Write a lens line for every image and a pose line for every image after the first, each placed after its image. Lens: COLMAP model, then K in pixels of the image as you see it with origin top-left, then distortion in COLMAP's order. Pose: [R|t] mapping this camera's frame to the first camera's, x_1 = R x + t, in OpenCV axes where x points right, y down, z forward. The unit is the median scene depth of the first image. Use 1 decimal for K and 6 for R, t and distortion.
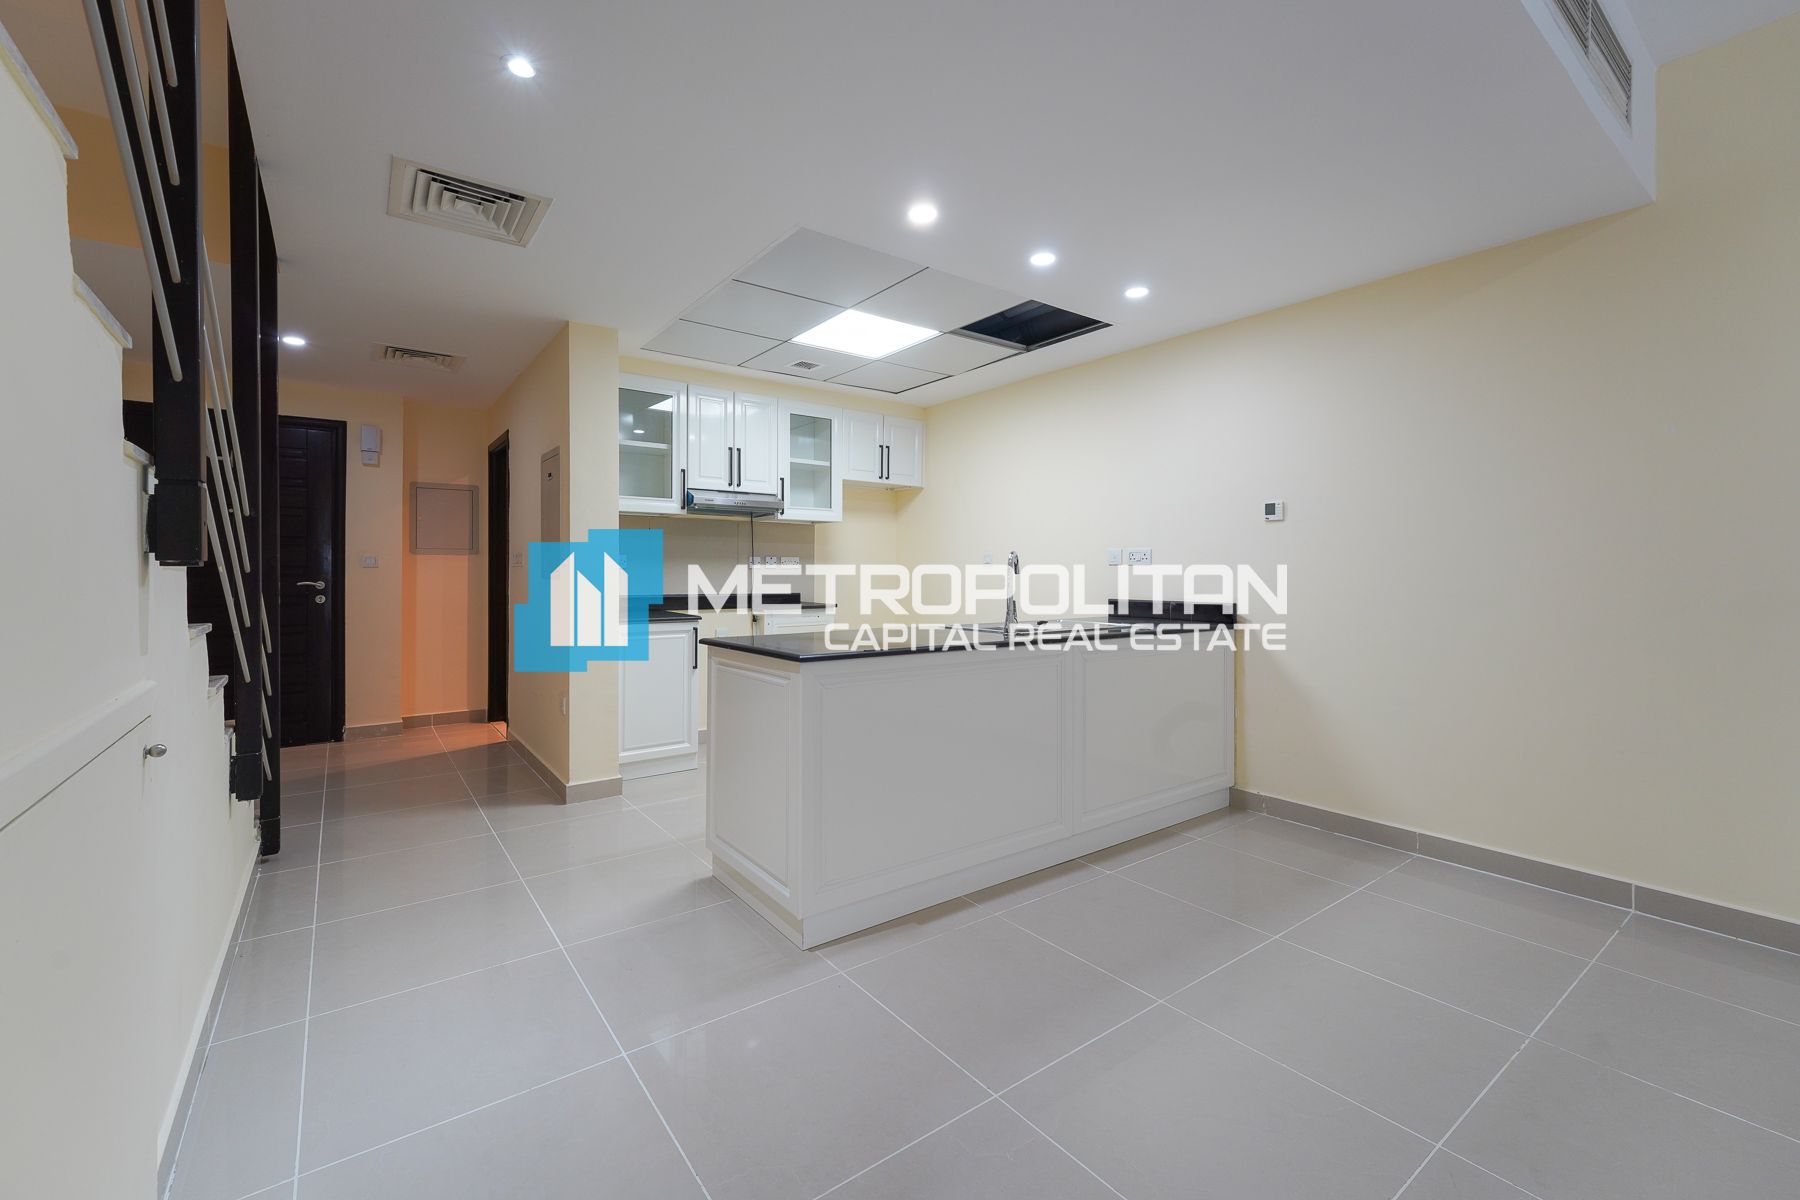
lens RADIAL K [[743.0, 0, 899.7], [0, 743.0, 583.9], [0, 0, 1]] dist [0.000293, -0.000037]
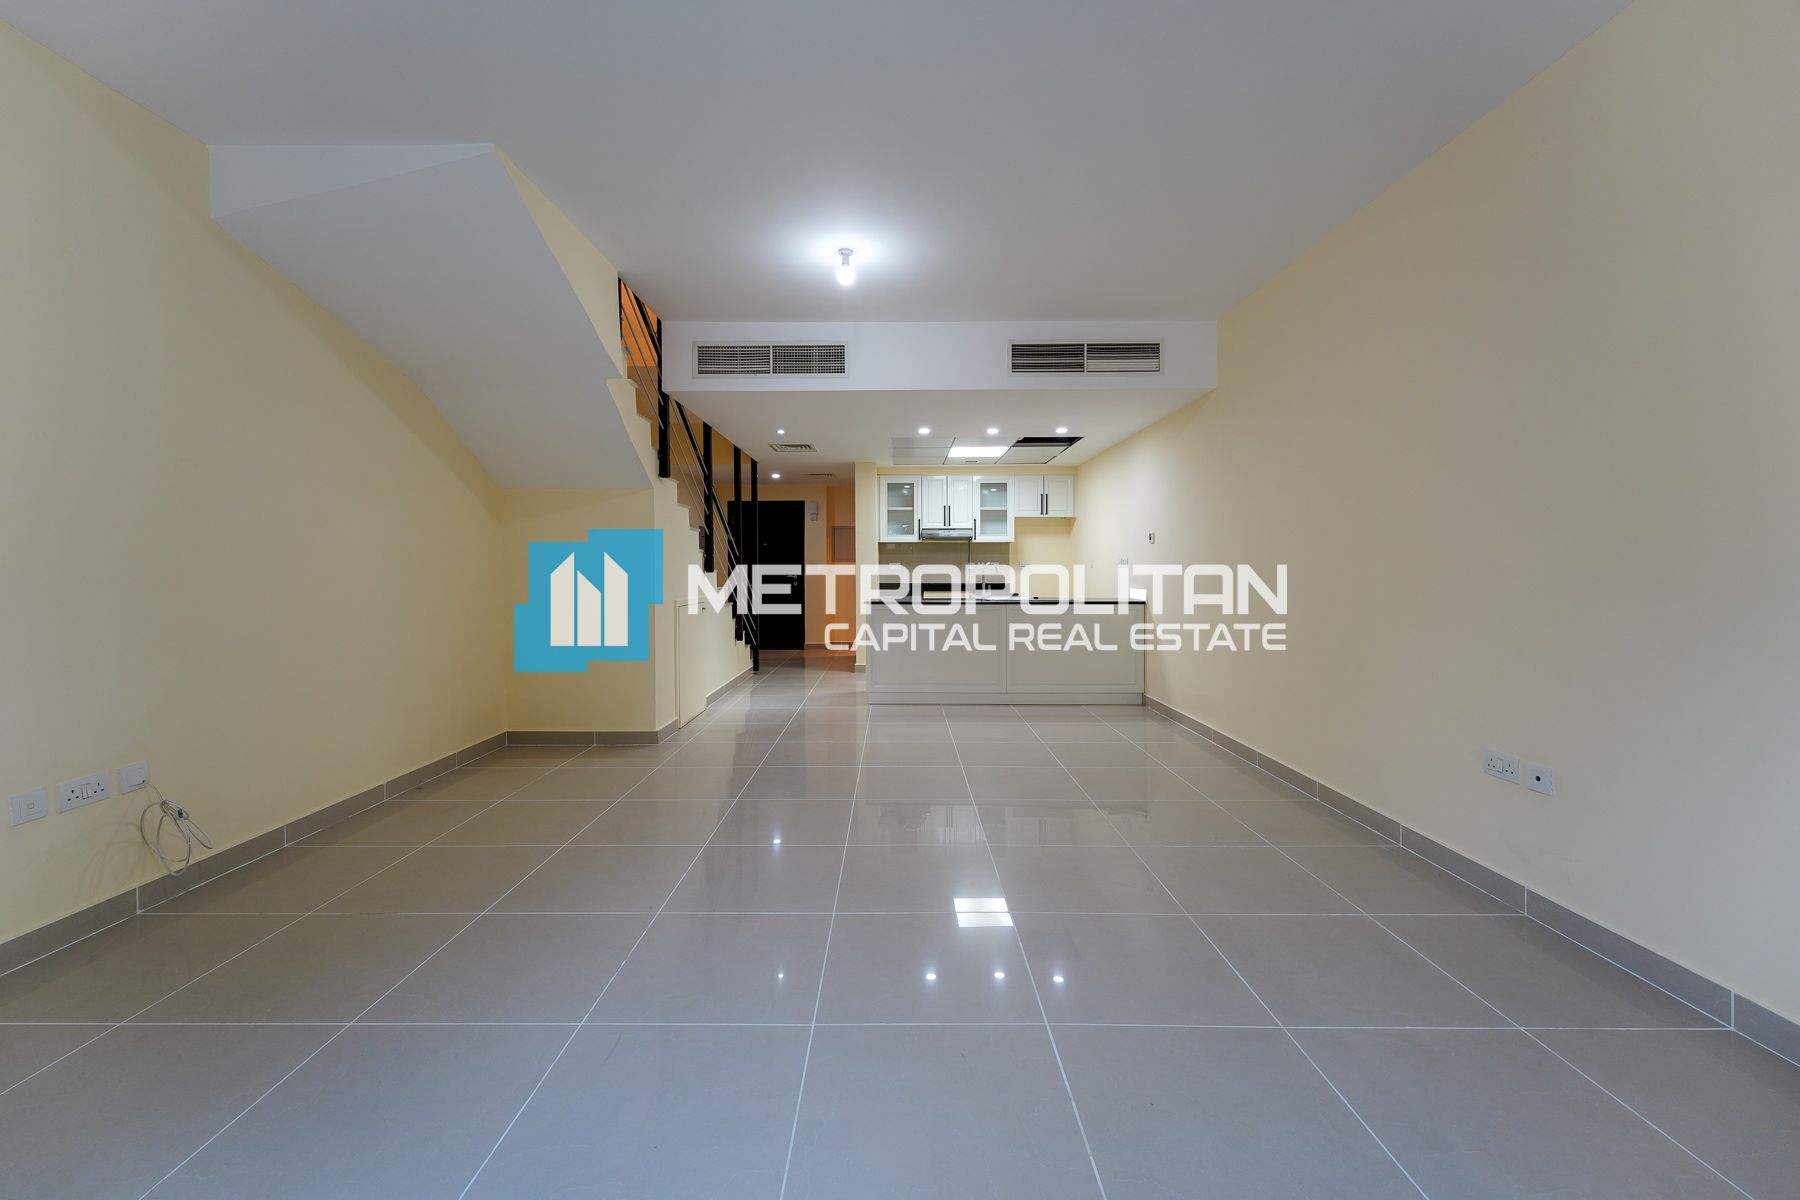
lens RADIAL K [[743.0, 0, 899.7], [0, 743.0, 583.9], [0, 0, 1]] dist [0.000293, -0.000037]
pose [[0.800822, 0.008464, -0.598843, 0.792871], [-0.003743, 0.999951, 0.009128, 0.000611], [0.598891, -0.005068, 0.800814, -0.578054]]
